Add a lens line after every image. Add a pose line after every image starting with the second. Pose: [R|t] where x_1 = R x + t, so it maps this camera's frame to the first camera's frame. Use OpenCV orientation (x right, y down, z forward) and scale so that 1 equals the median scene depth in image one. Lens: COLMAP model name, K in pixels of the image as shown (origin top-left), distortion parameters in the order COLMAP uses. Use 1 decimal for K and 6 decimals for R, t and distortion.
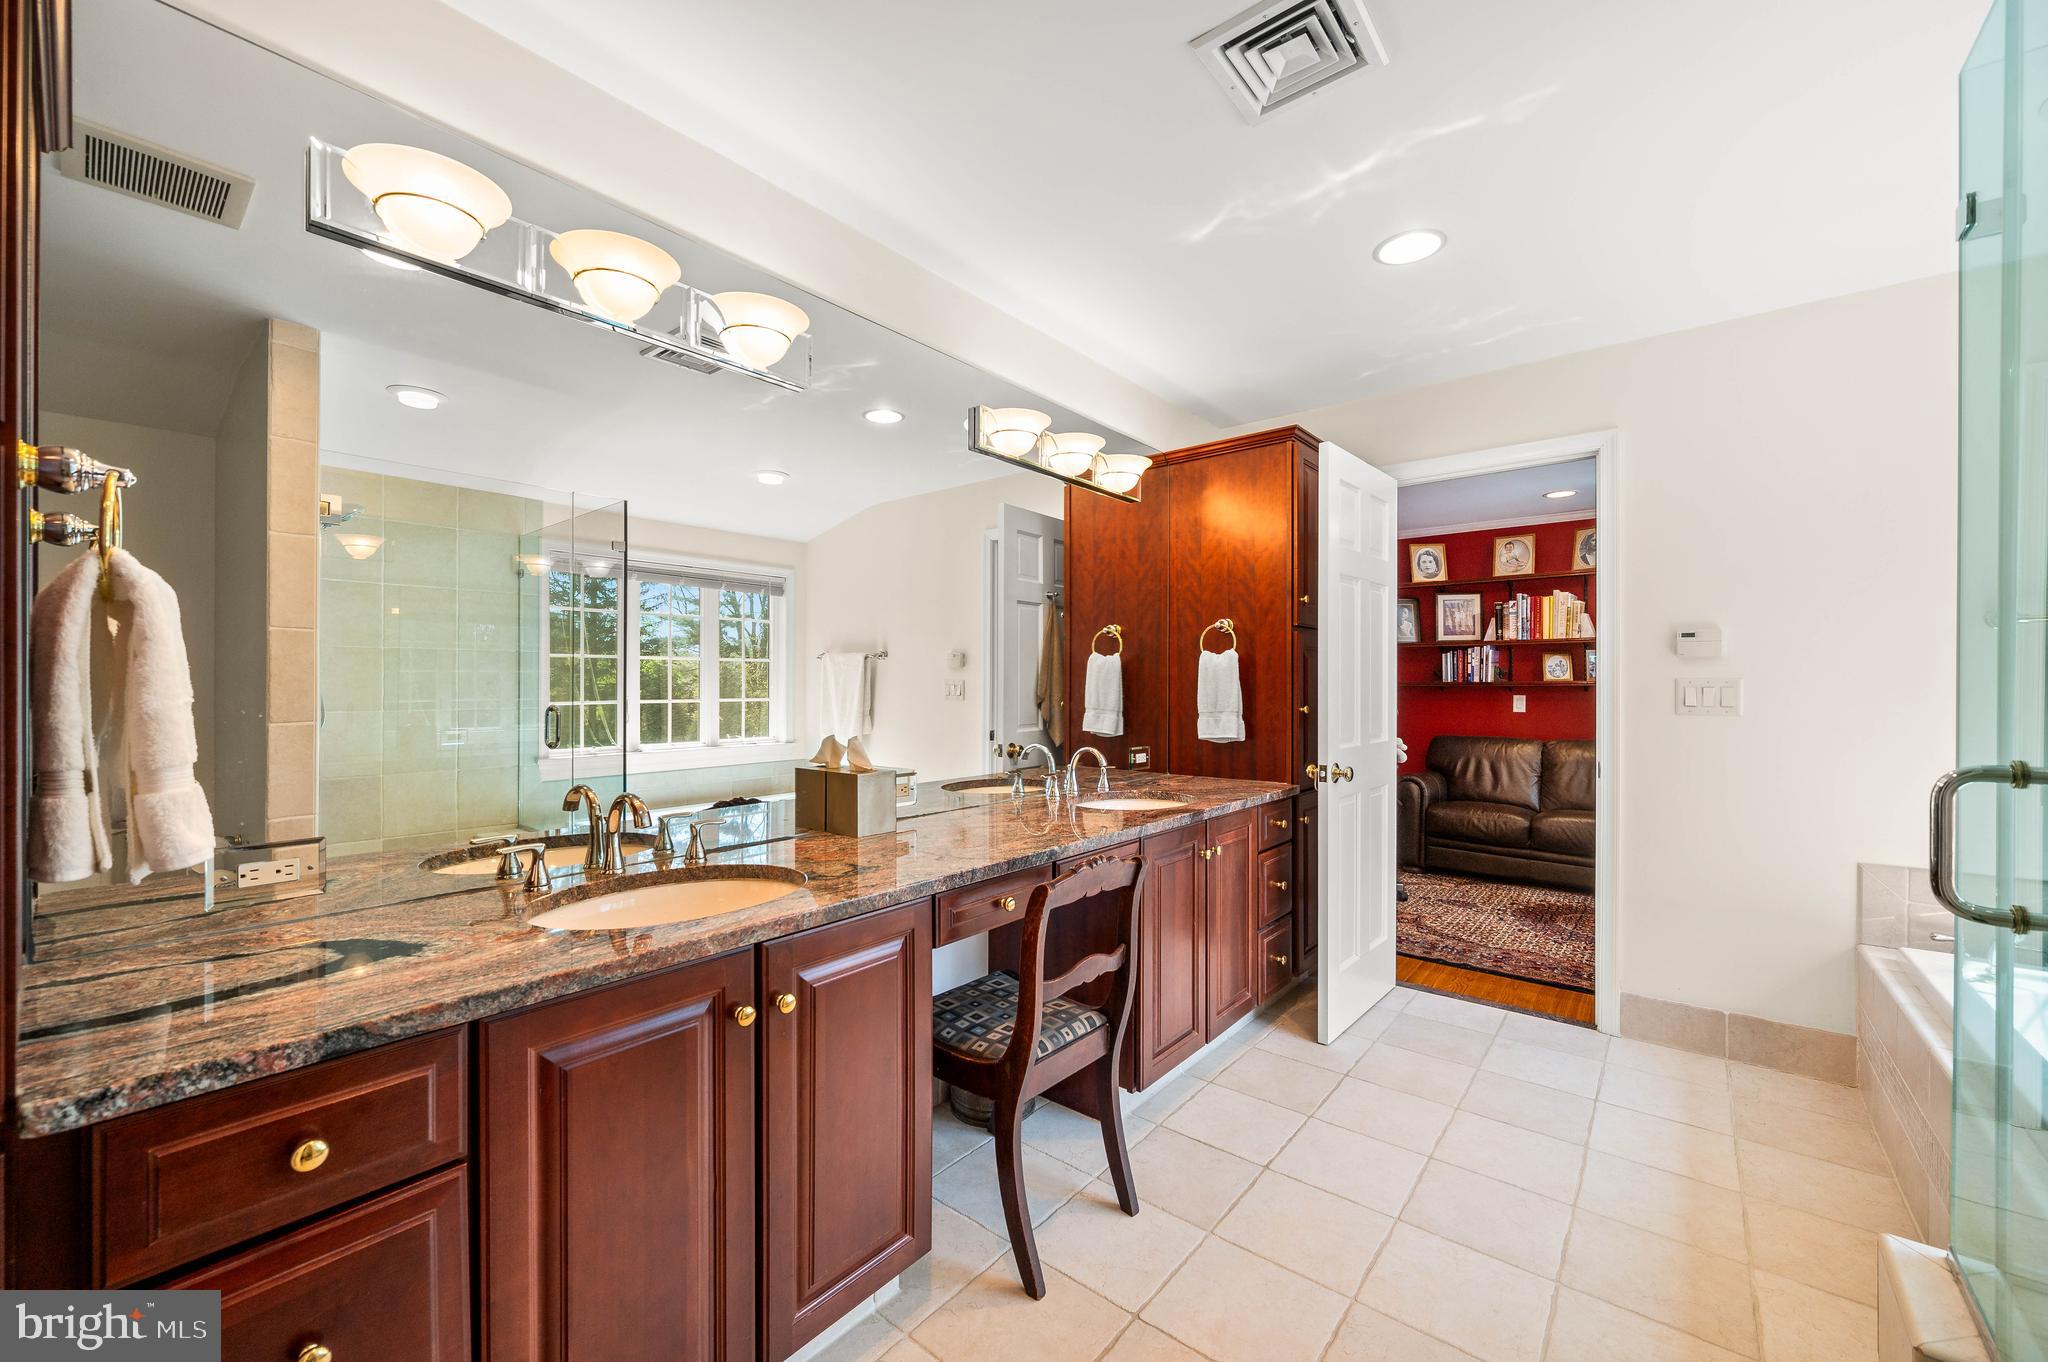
lens RADIAL K [[793.8, 0, 1029.7], [0, 793.8, 688.8], [0, 0, 1]] dist [-0.000957, -0.000675]
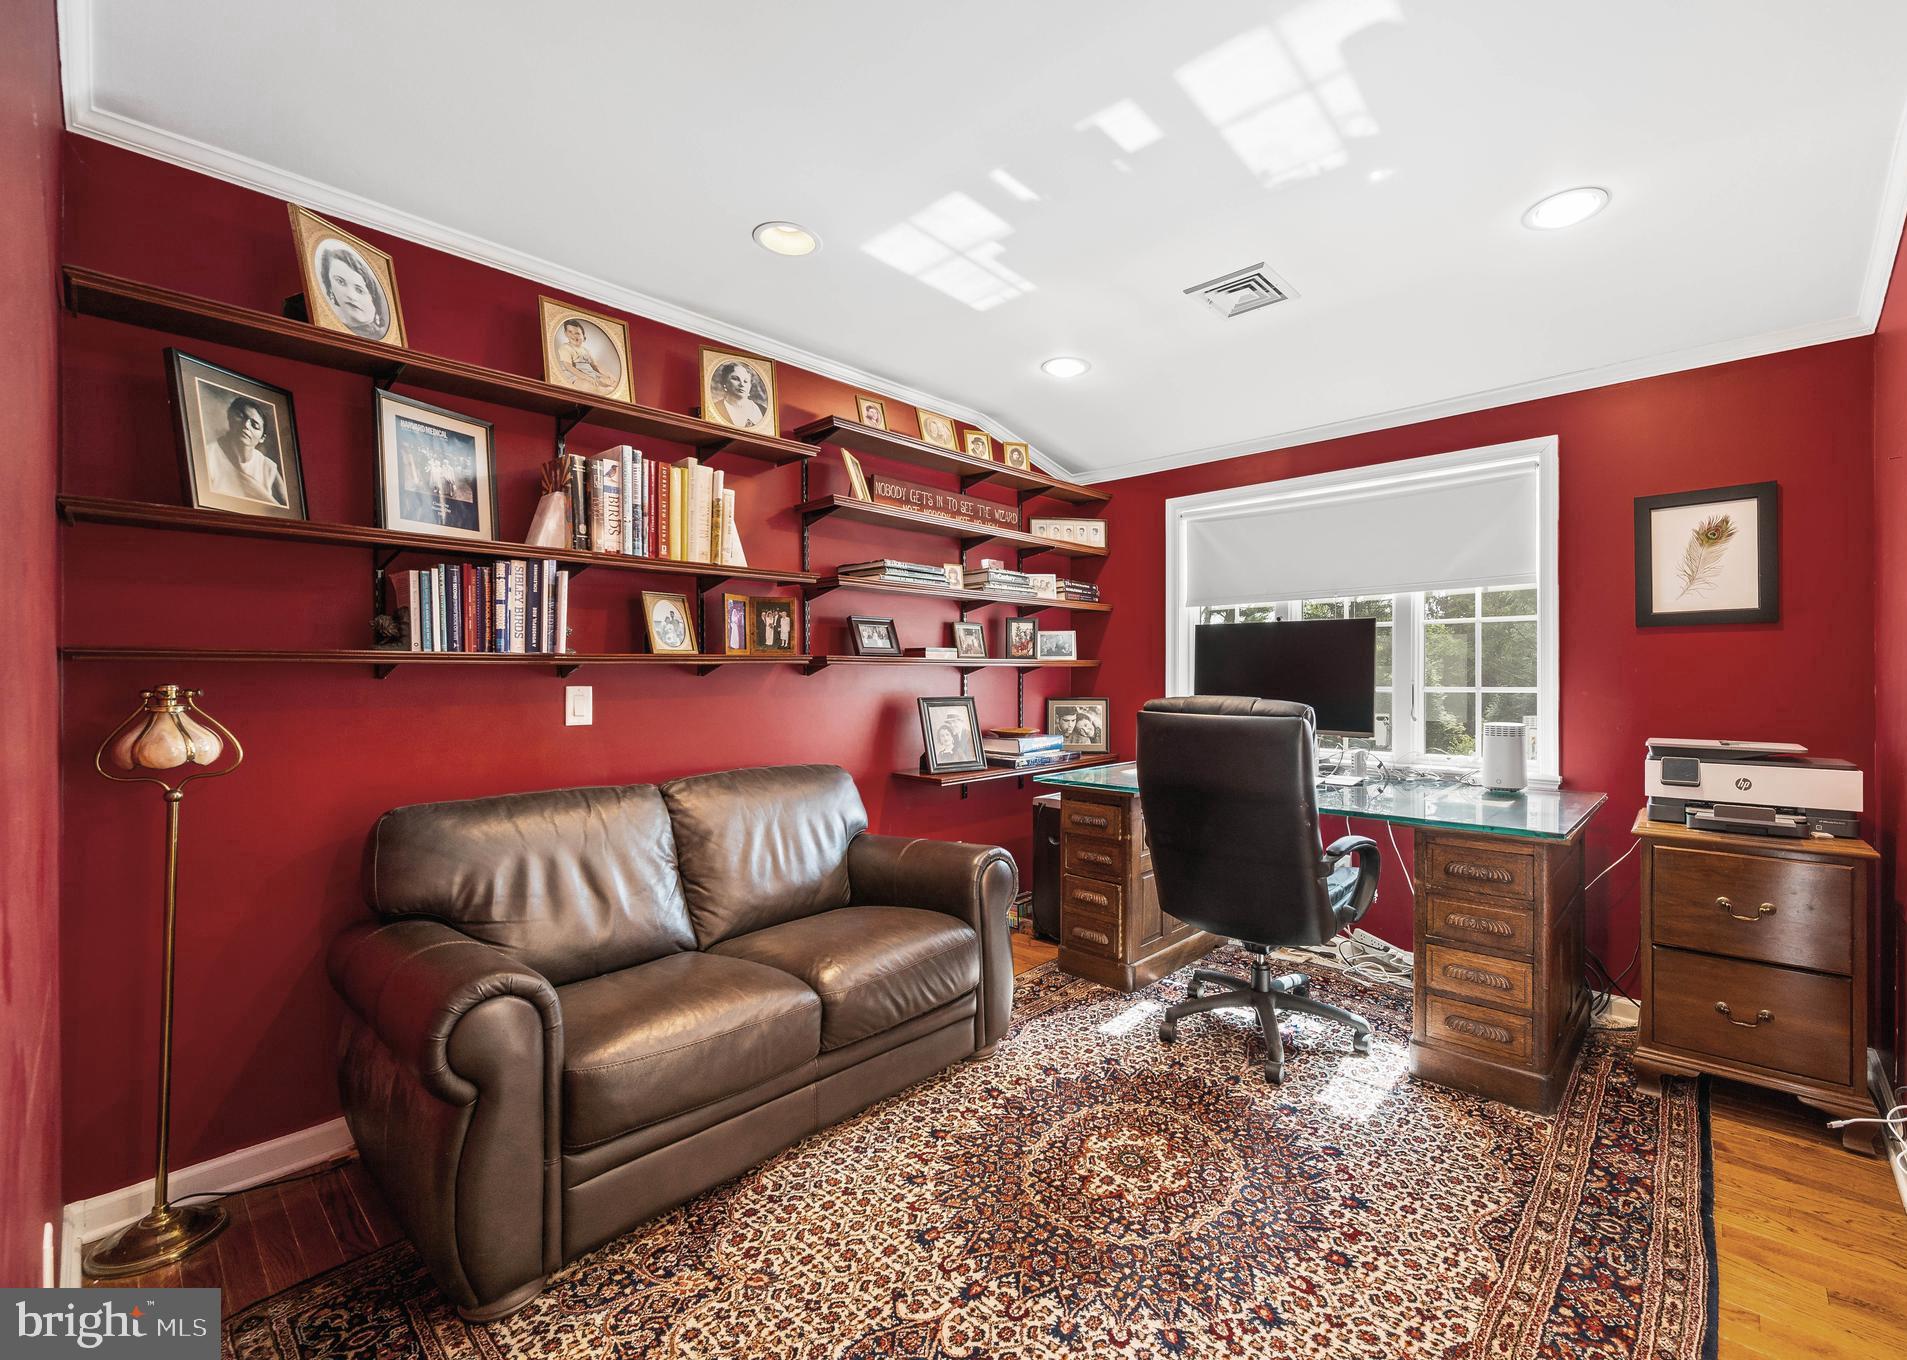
lens RADIAL K [[819.4, 0, 964.3], [0, 819.4, 679.7], [0, 0, 1]] dist [0.001532, 0.000127]
pose [[0.048709, -0.010655, 0.998756, 0.180150], [0.010224, 0.999896, 0.010169, 0.002258], [-0.998761, 0.009716, 0.048813, 0.766087]]
